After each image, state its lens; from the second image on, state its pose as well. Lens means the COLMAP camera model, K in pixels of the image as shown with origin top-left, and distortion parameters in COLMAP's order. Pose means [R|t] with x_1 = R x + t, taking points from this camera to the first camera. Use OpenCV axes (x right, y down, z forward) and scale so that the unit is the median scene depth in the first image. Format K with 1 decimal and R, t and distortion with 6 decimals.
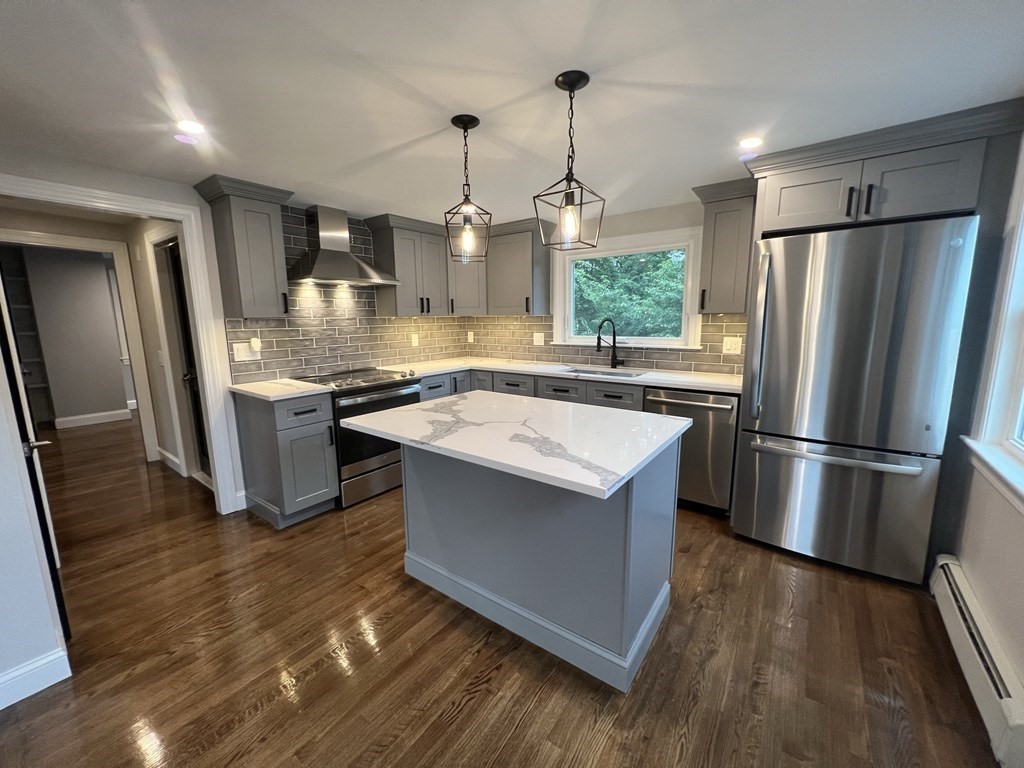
lens RADIAL K [[407.2, 0, 509.9], [0, 407.2, 384.2], [0, 0, 1]] dist [0.000064, -0.000546]
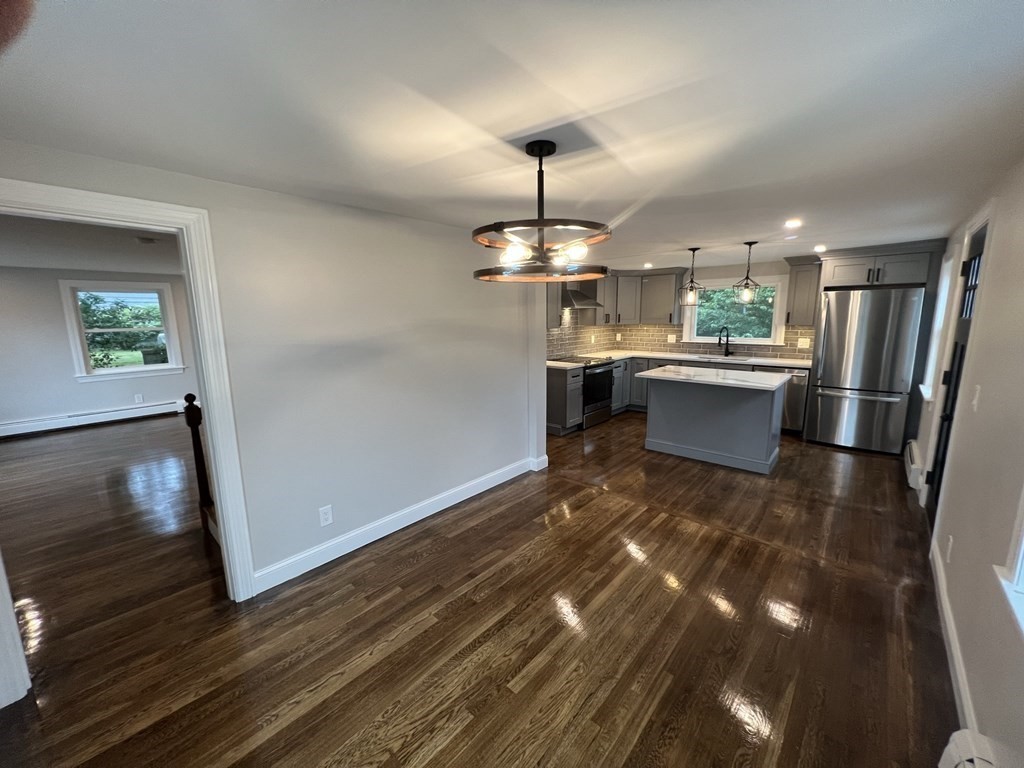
lens RADIAL K [[407.2, 0, 510.2], [0, 407.2, 383.9], [0, 0, 1]] dist [0.000064, -0.000546]
pose [[0.996211, 0.012182, -0.086113, -0.592963], [-0.011633, 0.999909, 0.006866, 0.087737], [0.086189, -0.005838, 0.996262, -0.905510]]
